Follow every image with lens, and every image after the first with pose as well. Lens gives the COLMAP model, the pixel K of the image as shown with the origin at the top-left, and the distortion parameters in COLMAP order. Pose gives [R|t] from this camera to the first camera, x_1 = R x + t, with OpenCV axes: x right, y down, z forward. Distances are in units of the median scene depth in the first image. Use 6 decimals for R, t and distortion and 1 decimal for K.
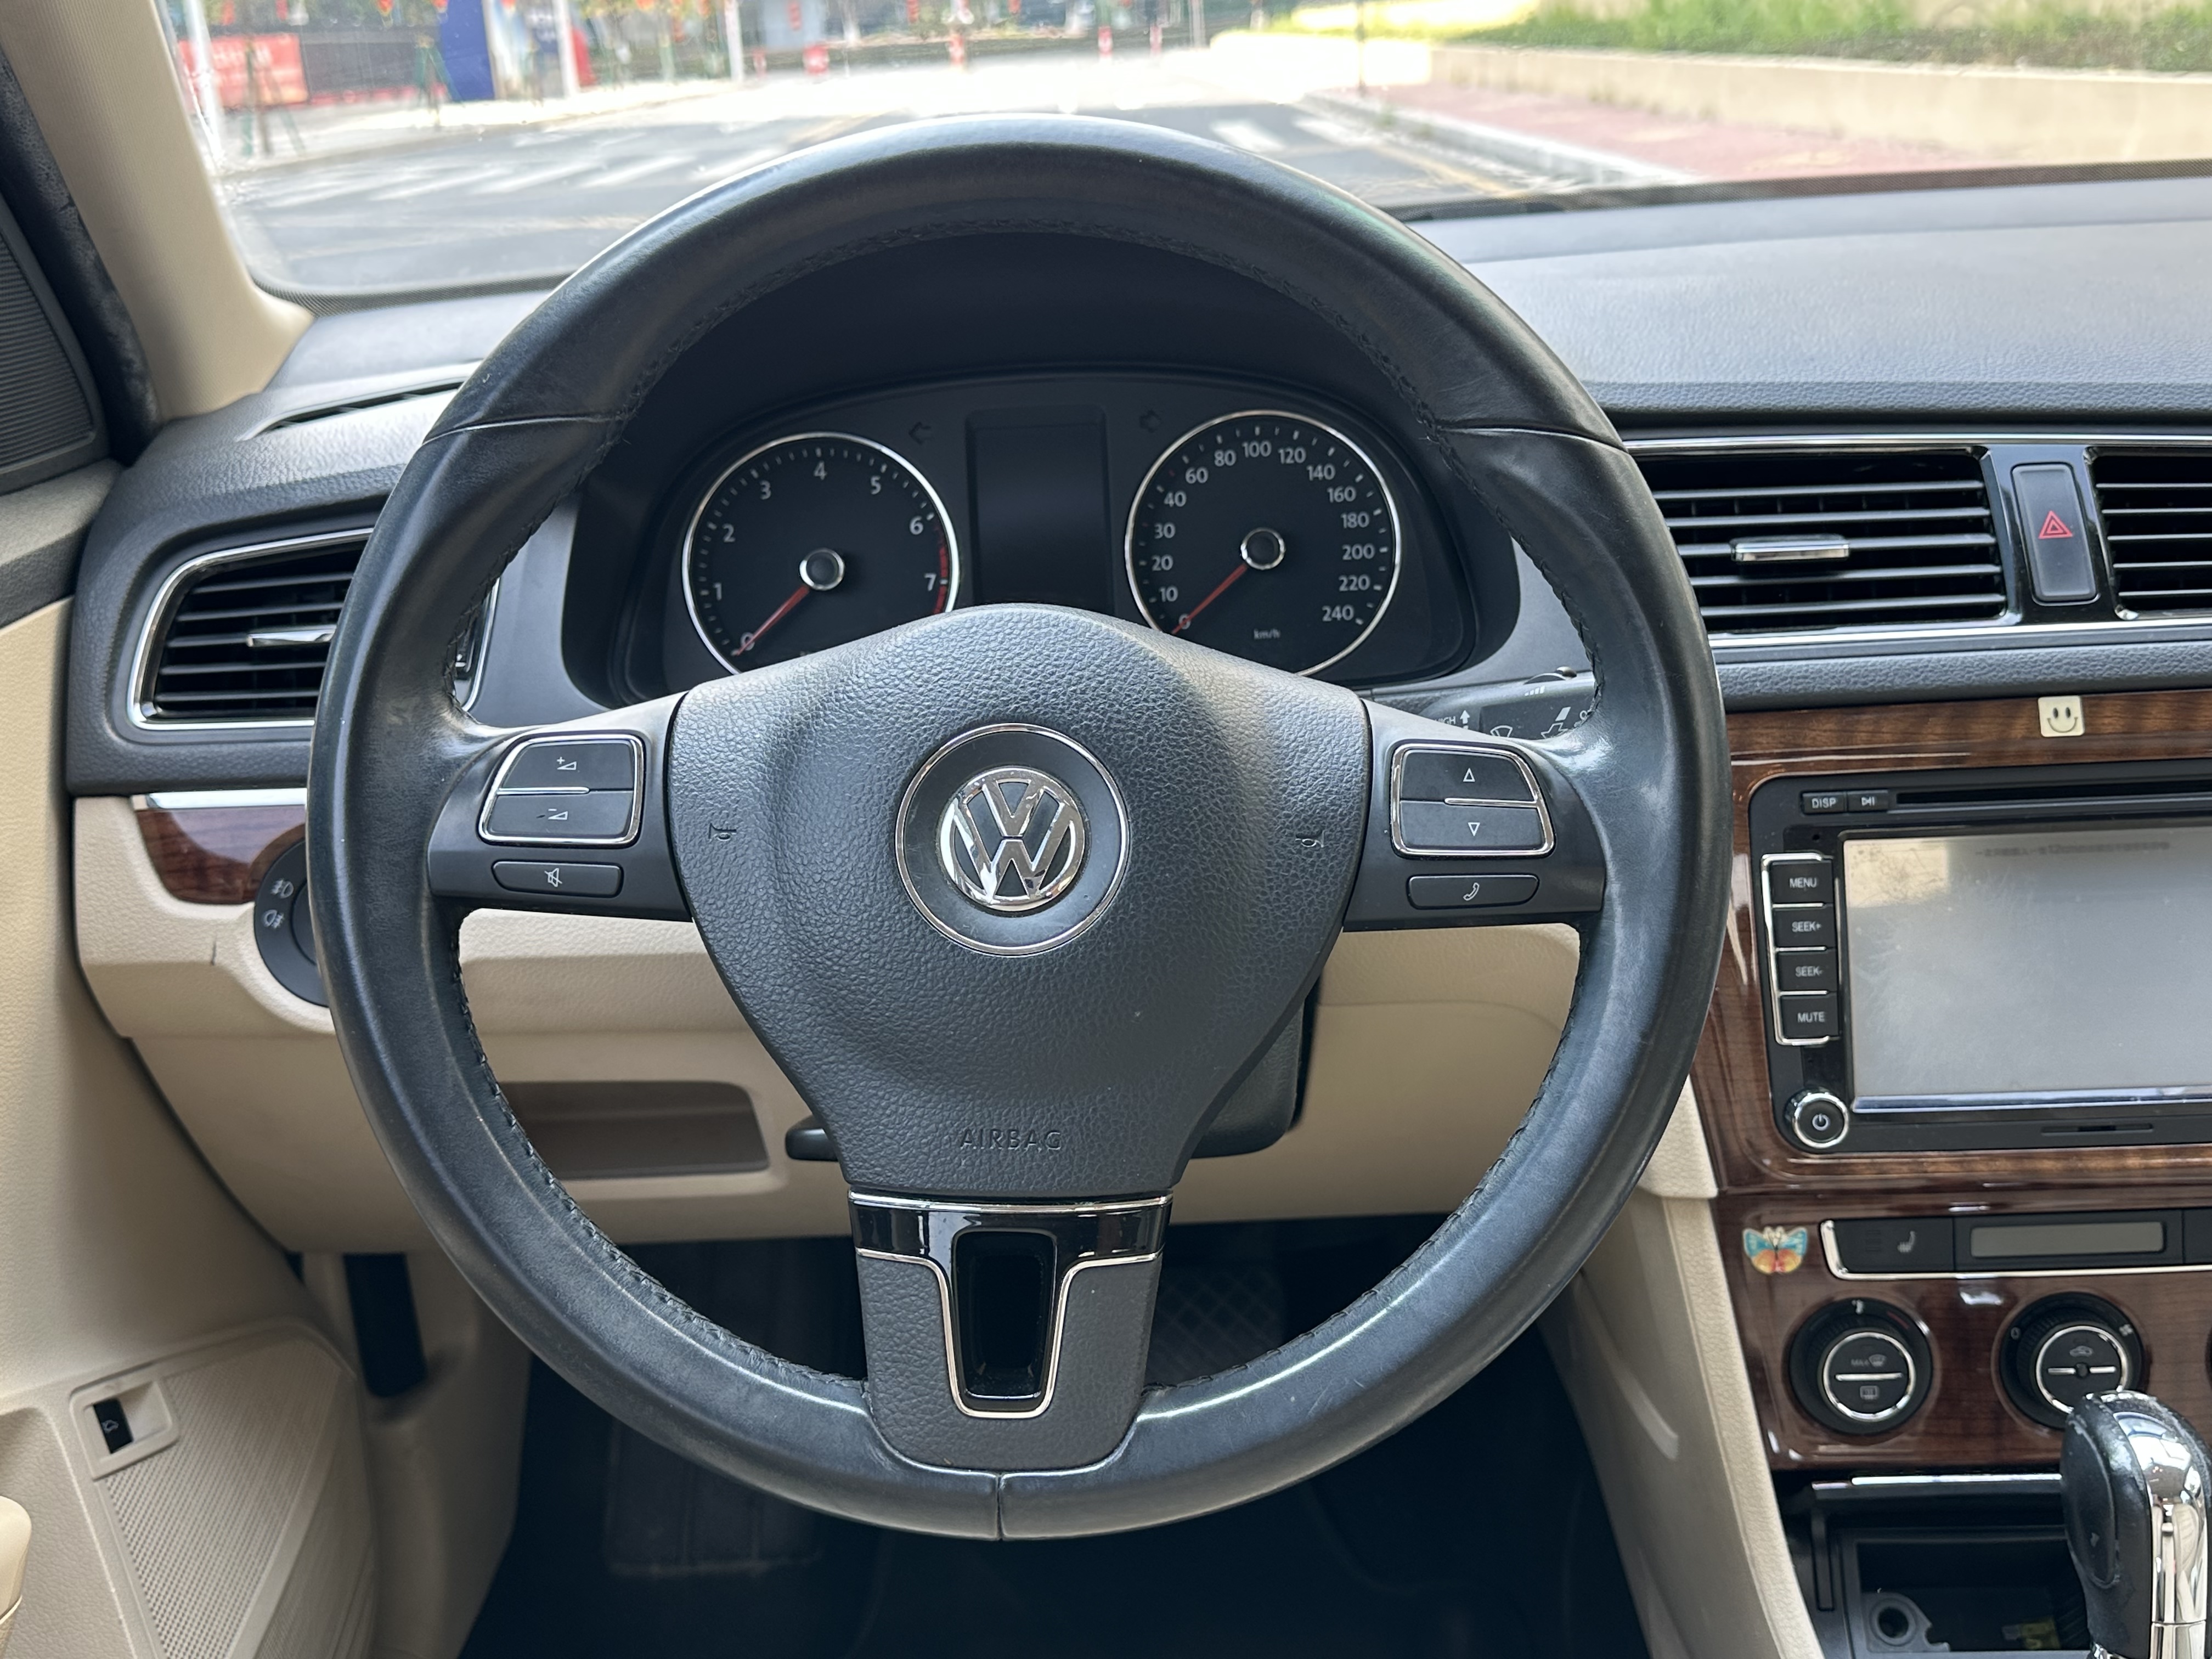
lens RADIAL K [[2261.2, 0, 1099.4], [0, 2261.2, 814.2], [0, 0, 1]] dist [-0.000337, 0.000000]
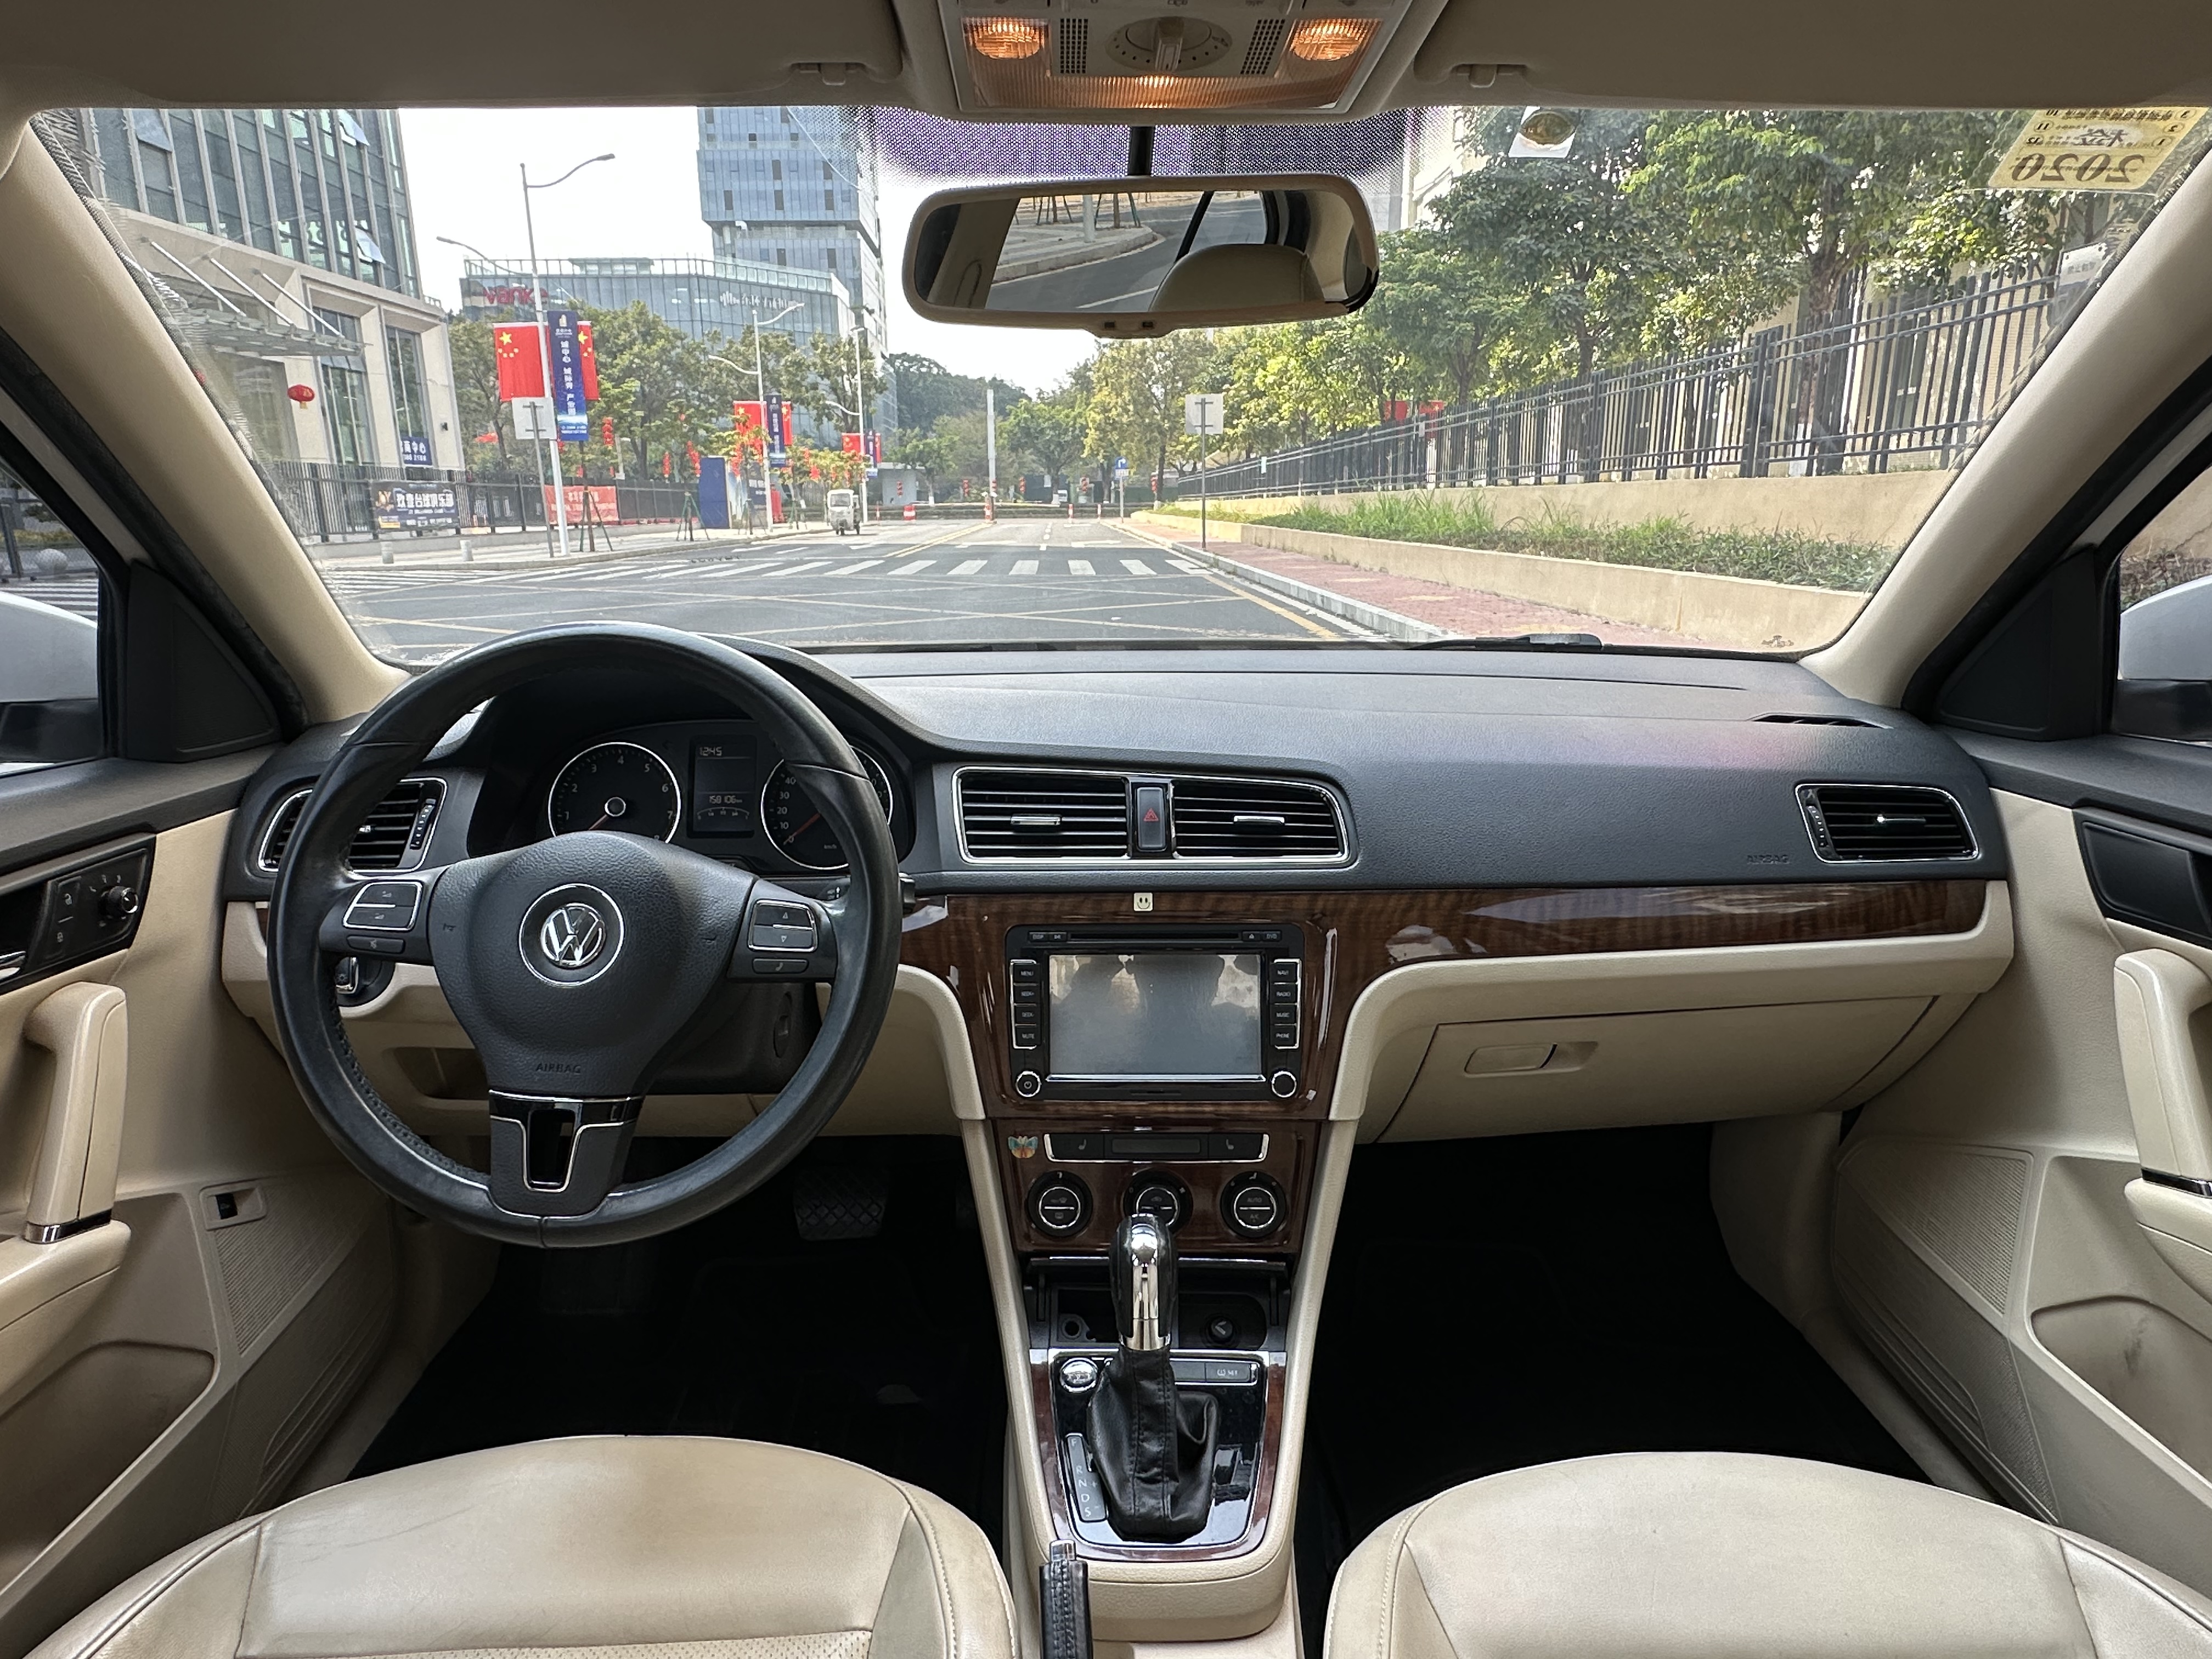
lens RADIAL K [[1282.1, 0, 1104.5], [0, 1282.1, 827.7], [0, 0, 1]] dist [-0.009751, -0.002032]
pose [[0.998375, 0.042963, 0.037451, 0.318168], [-0.039526, 0.995326, -0.088116, -0.003147], [-0.041061, 0.086493, 0.995406, -0.229974]]
